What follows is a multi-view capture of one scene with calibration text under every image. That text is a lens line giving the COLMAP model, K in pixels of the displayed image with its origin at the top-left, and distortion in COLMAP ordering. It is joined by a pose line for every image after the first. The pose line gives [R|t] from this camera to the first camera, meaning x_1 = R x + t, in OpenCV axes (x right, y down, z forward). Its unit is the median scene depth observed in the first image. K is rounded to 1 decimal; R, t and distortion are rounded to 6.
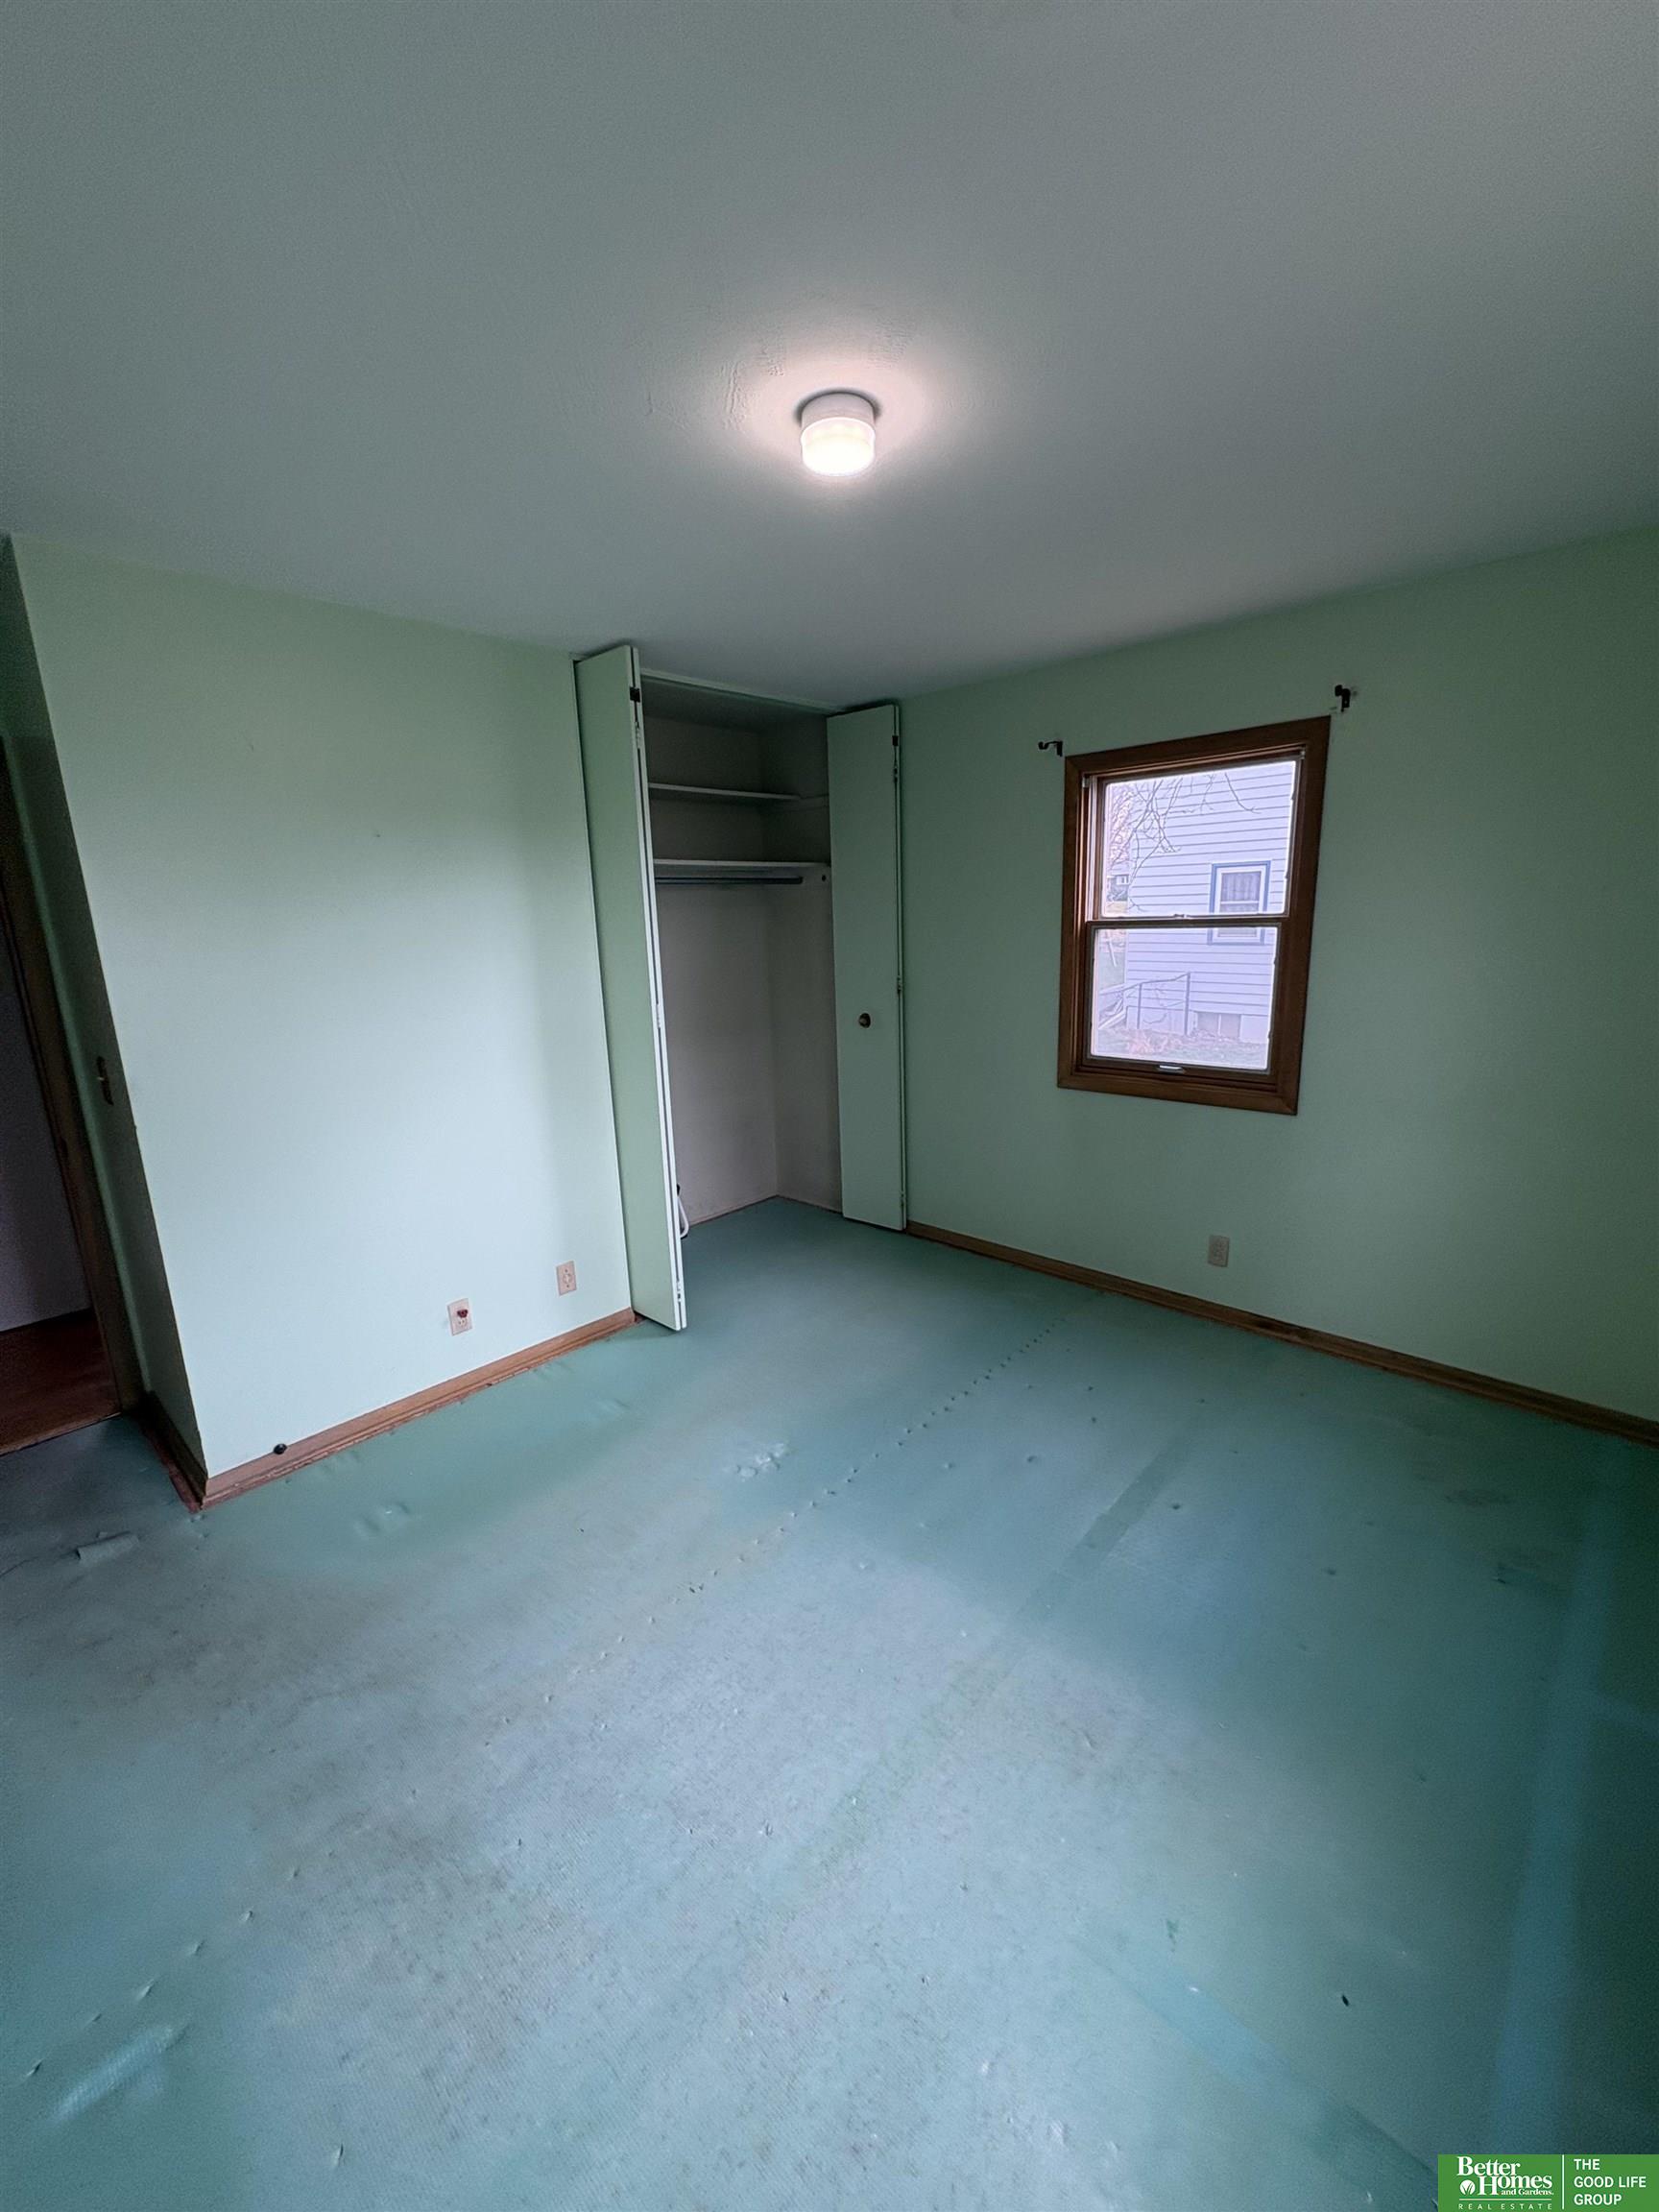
lens RADIAL K [[879.1, 0, 826.1], [0, 879.1, 1105.3], [0, 0, 1]] dist [-0.000296, 0.000256]
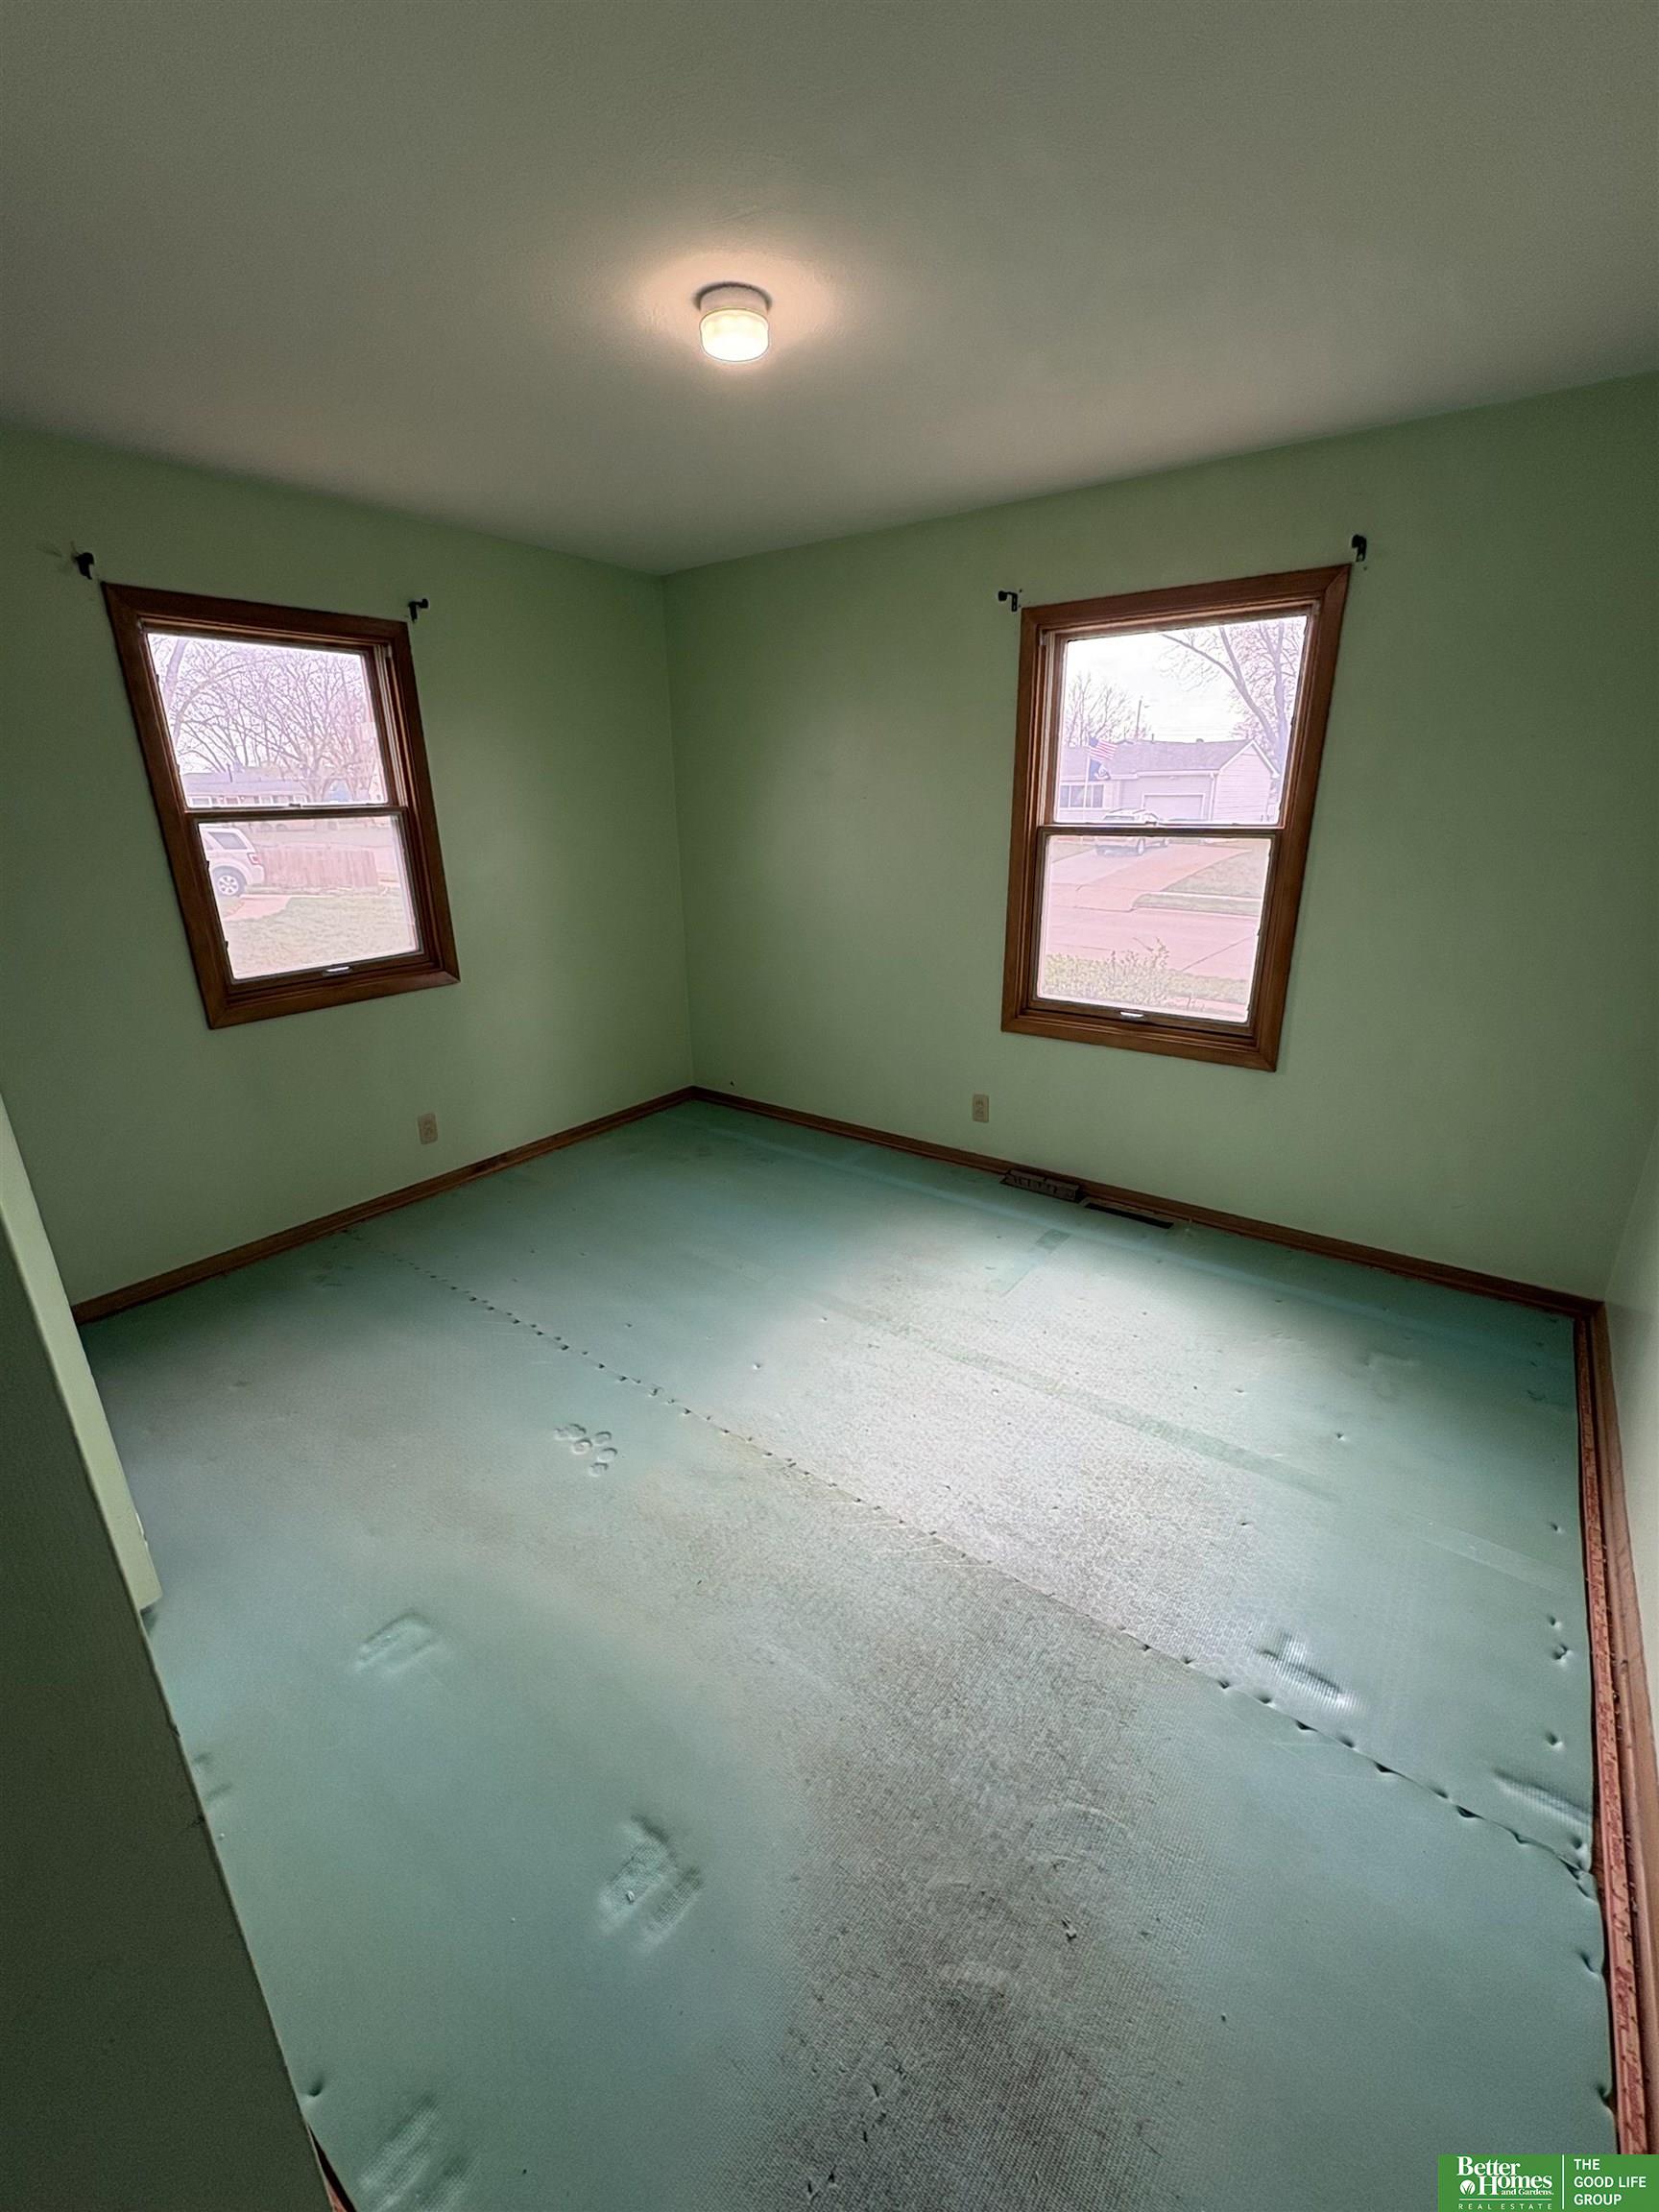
lens RADIAL K [[933.9, 0, 827.0], [0, 933.9, 1100.8], [0, 0, 1]] dist [0.001527, 0.000506]
pose [[-0.108073, -0.293407, 0.949859, -0.702255], [0.232781, 0.921425, 0.311109, -0.108937], [-0.966506, 0.254732, -0.031282, 0.589637]]
